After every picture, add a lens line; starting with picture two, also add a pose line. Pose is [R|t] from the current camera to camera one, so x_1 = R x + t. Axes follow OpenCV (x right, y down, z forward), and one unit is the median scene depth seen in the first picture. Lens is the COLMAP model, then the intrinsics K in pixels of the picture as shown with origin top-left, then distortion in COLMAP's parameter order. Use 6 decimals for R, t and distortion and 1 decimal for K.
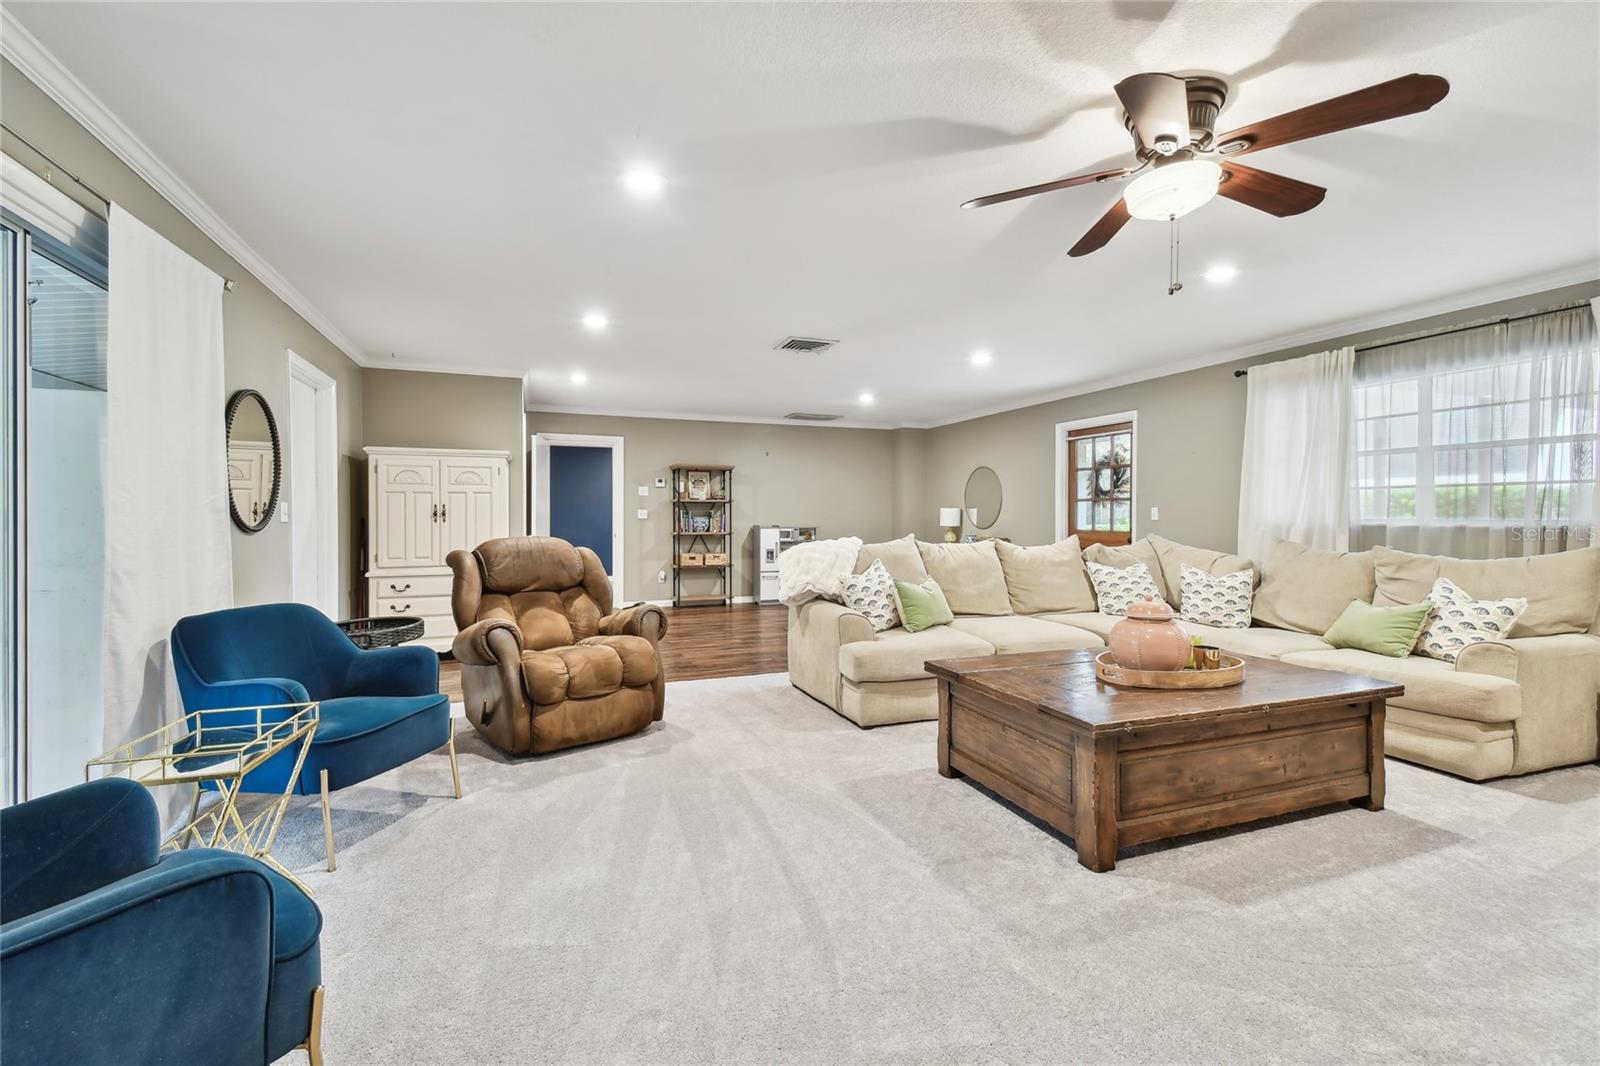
lens RADIAL K [[702.6, 0, 801.7], [0, 702.6, 519.2], [0, 0, 1]] dist [0.054650, -0.024586]
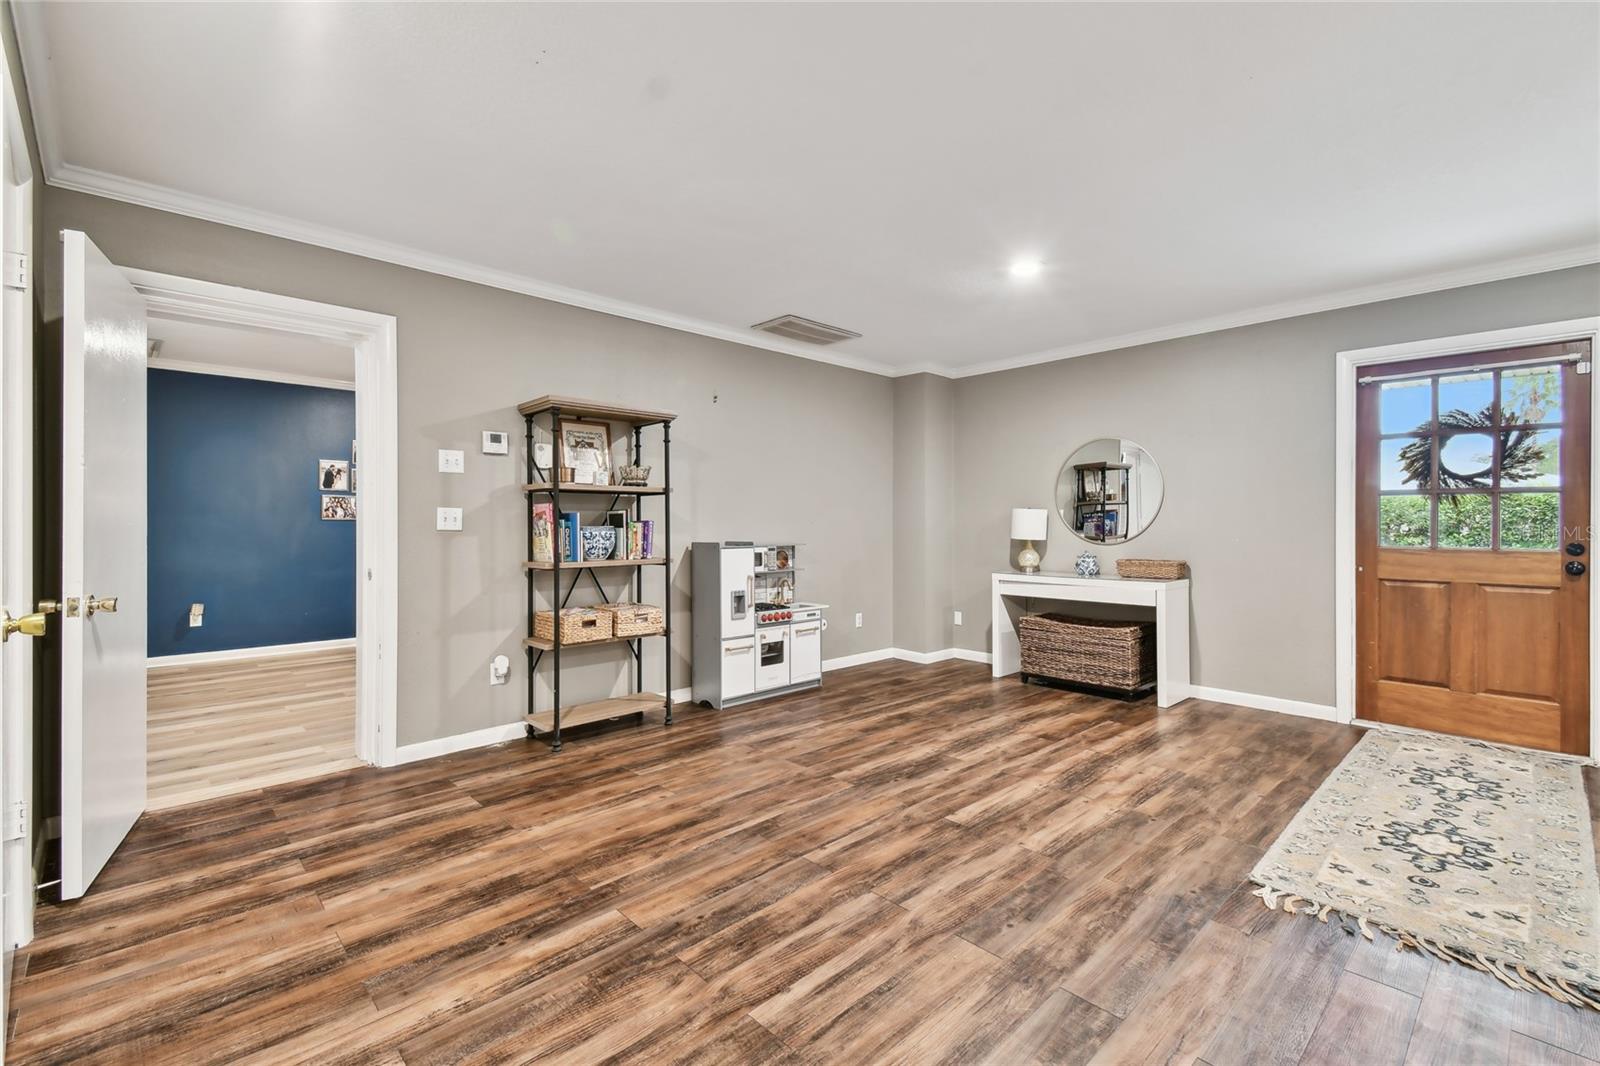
lens RADIAL K [[702.6, 0, 801.7], [0, 702.6, 519.2], [0, 0, 1]] dist [0.054650, -0.024586]
pose [[0.923424, -0.001626, 0.383778, -0.193215], [0.003439, 0.999986, -0.004039, -0.004750], [-0.383766, 0.005050, 0.923417, 0.542395]]
